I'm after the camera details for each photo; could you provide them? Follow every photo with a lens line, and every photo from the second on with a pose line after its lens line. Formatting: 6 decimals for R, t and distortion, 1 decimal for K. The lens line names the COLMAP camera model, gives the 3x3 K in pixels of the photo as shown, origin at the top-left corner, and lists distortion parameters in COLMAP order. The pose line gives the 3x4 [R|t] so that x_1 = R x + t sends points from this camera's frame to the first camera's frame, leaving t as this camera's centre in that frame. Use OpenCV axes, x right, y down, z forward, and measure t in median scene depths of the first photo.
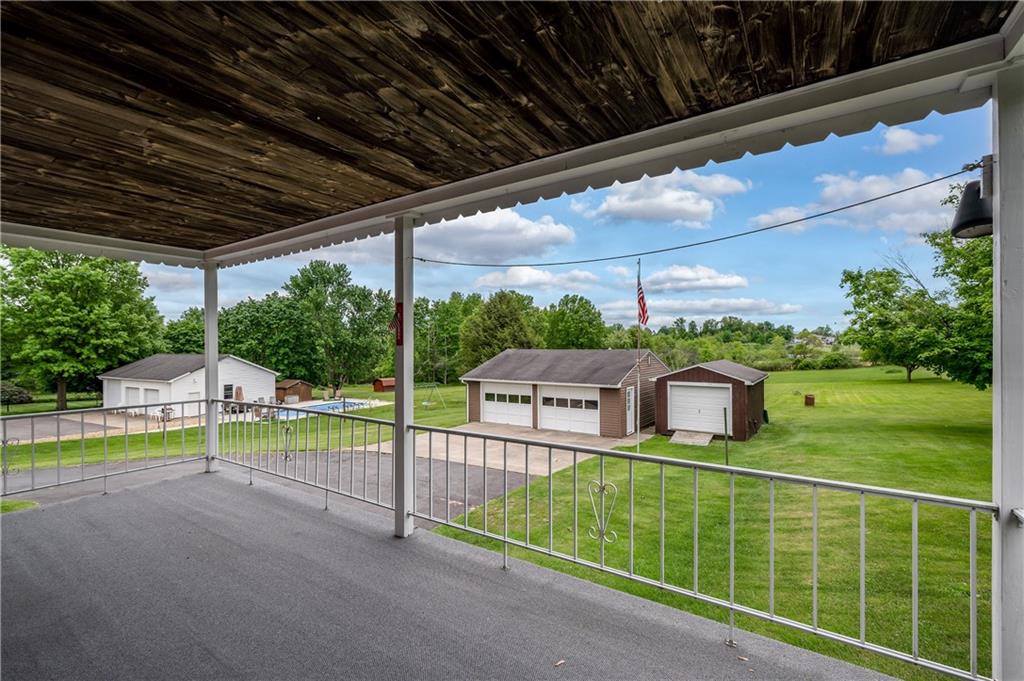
lens RADIAL K [[460.9, 0, 514.6], [0, 460.9, 338.2], [0, 0, 1]] dist [-0.000006, 0.000122]
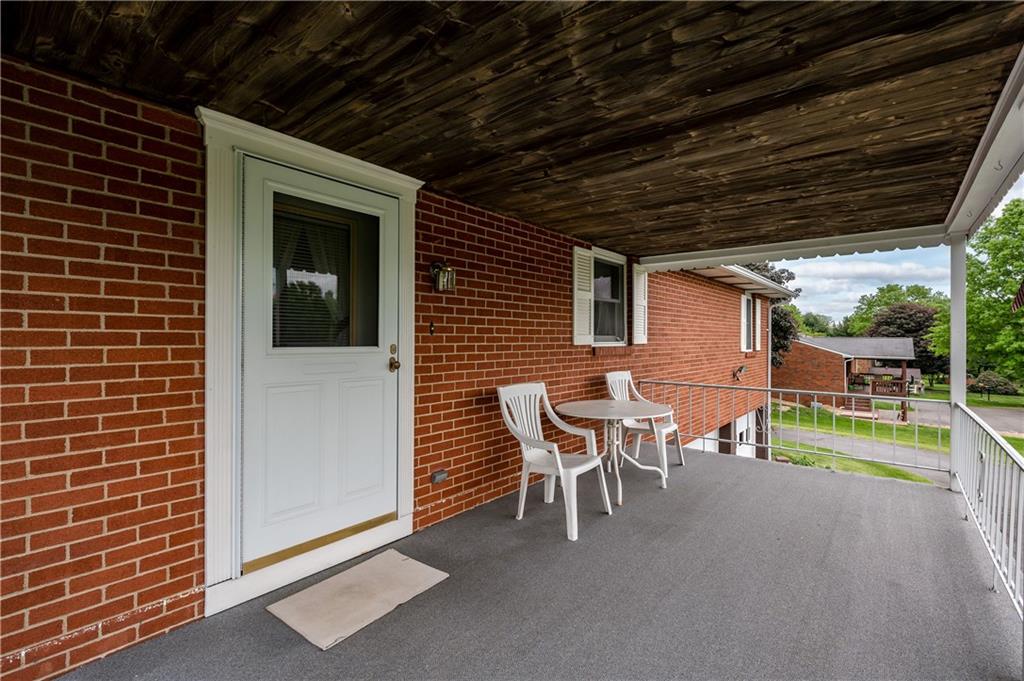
lens RADIAL K [[460.9, 0, 514.6], [0, 460.9, 338.2], [0, 0, 1]] dist [-0.000006, 0.000122]
pose [[-0.109842, 0.007955, -0.993917, 0.408578], [0.011120, 0.999915, 0.006774, 0.006110], [0.993887, -0.010309, -0.109921, 0.538883]]
